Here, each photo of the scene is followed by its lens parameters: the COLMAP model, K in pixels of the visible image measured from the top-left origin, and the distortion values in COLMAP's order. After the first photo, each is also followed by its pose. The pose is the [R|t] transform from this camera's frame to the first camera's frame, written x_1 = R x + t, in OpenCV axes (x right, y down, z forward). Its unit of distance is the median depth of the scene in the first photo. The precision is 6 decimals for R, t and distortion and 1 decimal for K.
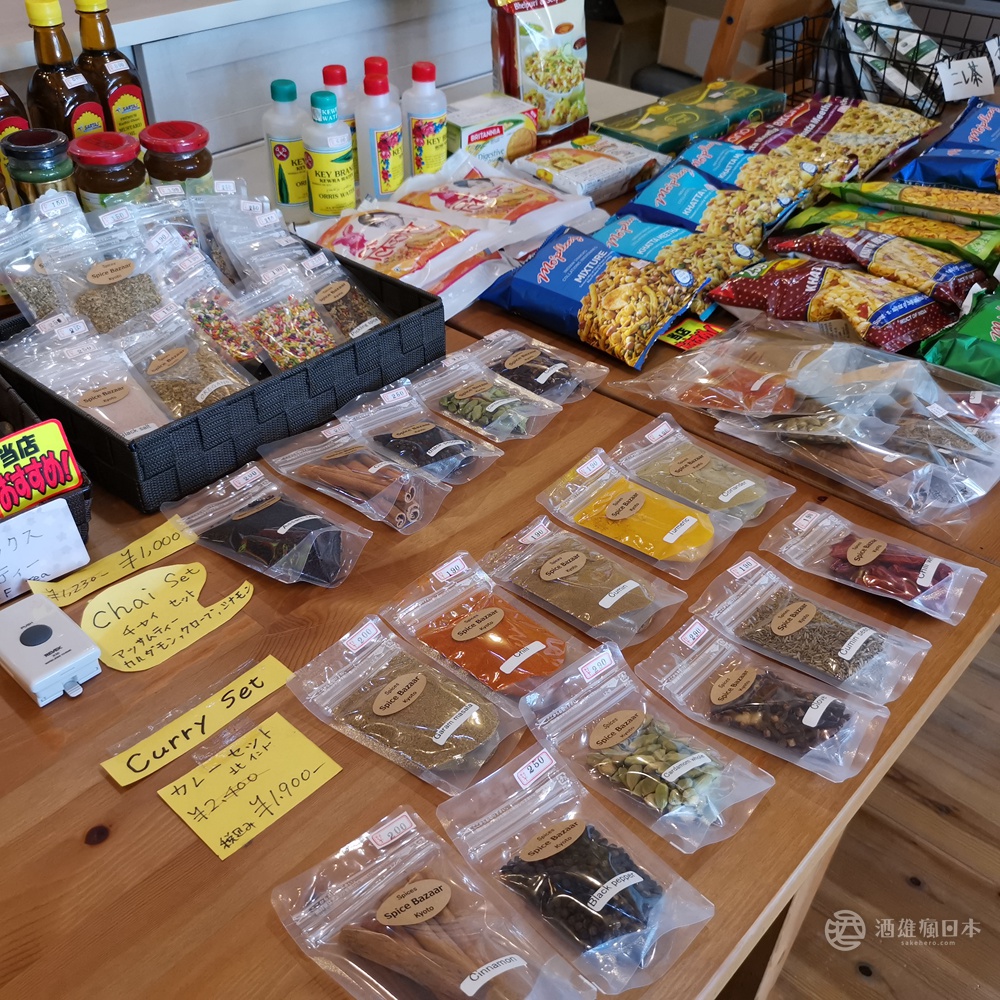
lens RADIAL K [[1027.4, 0, 499.0], [0, 1027.4, 507.5], [0, 0, 1]] dist [0.042507, -0.062726]
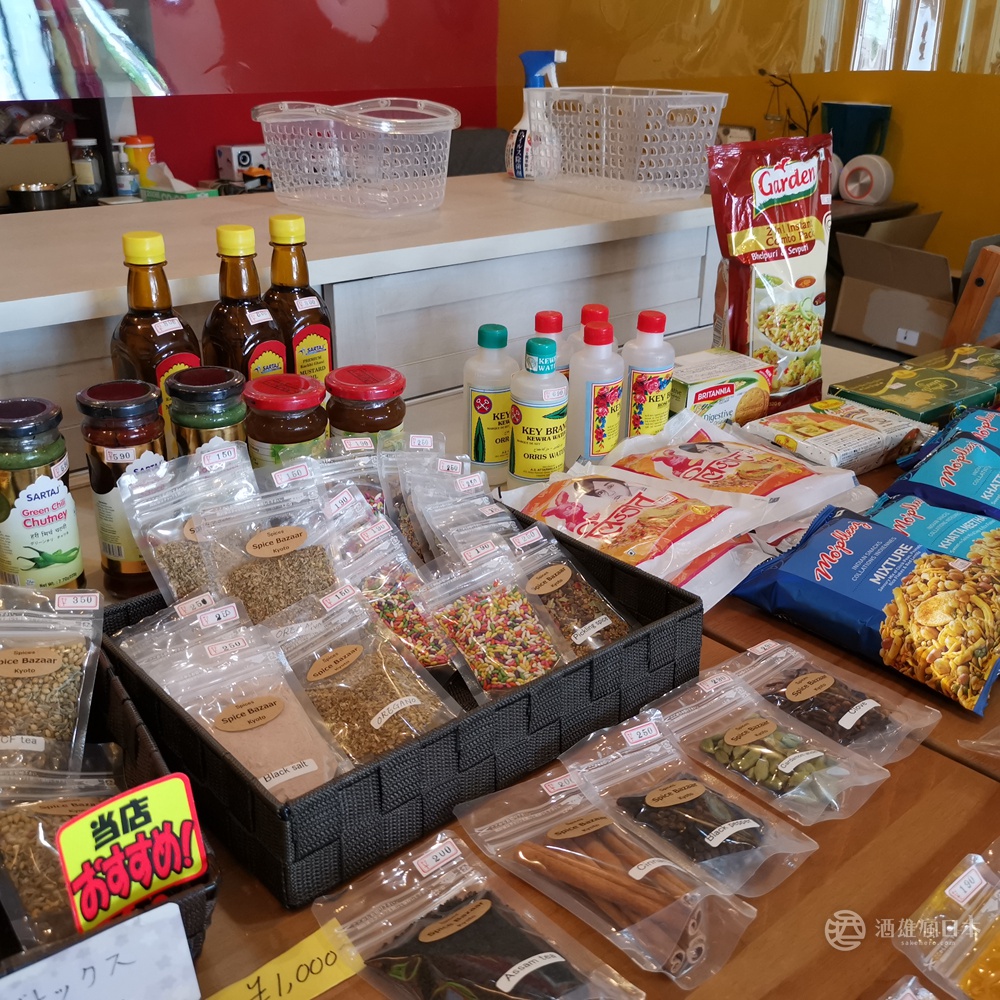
lens RADIAL K [[1027.4, 0, 499.0], [0, 1027.4, 507.5], [0, 0, 1]] dist [0.042507, -0.062726]
pose [[0.992625, 0.051265, -0.109853, -0.115344], [-0.075457, 0.970517, -0.228915, -0.081101], [0.094878, 0.235516, 0.967228, 0.238636]]
